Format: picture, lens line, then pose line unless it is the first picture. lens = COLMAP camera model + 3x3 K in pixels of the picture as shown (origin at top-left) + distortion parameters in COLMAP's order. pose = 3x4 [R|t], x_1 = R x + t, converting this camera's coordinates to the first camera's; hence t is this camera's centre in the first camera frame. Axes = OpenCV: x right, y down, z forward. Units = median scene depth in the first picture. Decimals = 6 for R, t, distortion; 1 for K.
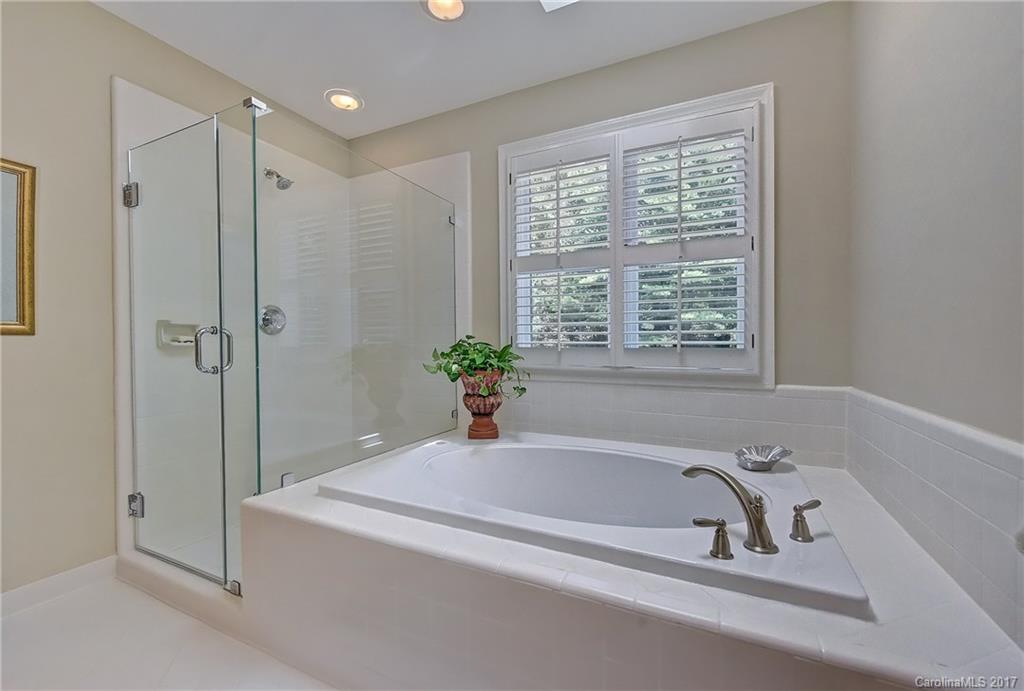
lens RADIAL K [[420.5, 0, 513.5], [0, 420.5, 347.6], [0, 0, 1]] dist [-0.000710, -0.000556]
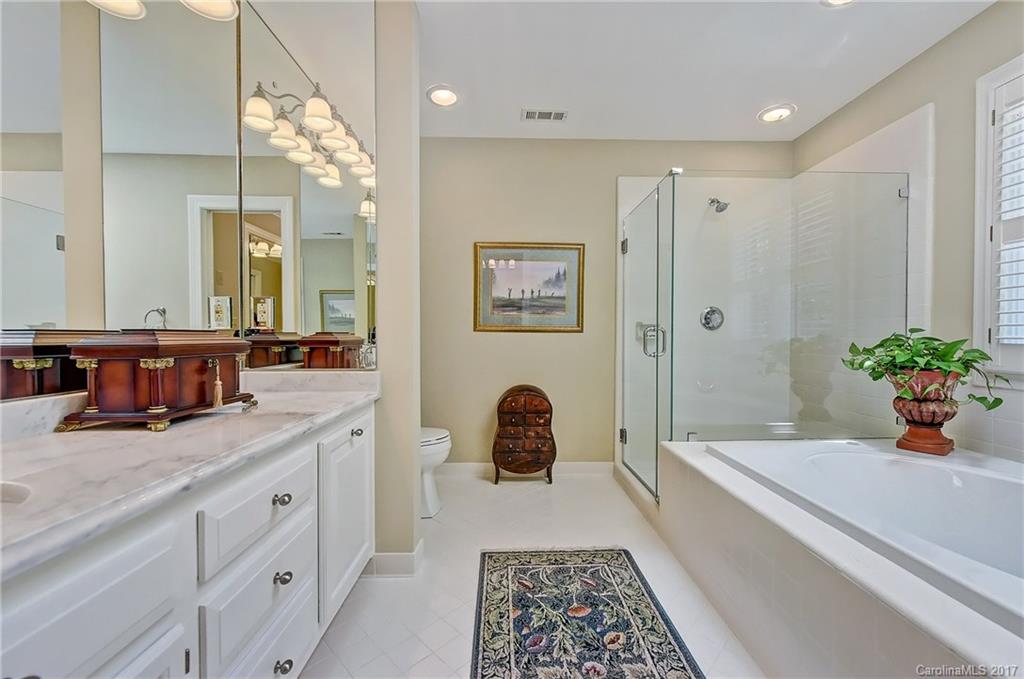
lens RADIAL K [[401.7, 0, 513.0], [0, 401.7, 338.4], [0, 0, 1]] dist [-0.000704, -0.000045]
pose [[0.455362, 0.005664, -0.890289, 0.263085], [-0.011394, 0.999935, 0.000534, -0.000674], [0.890234, 0.009901, 0.455396, -0.086492]]
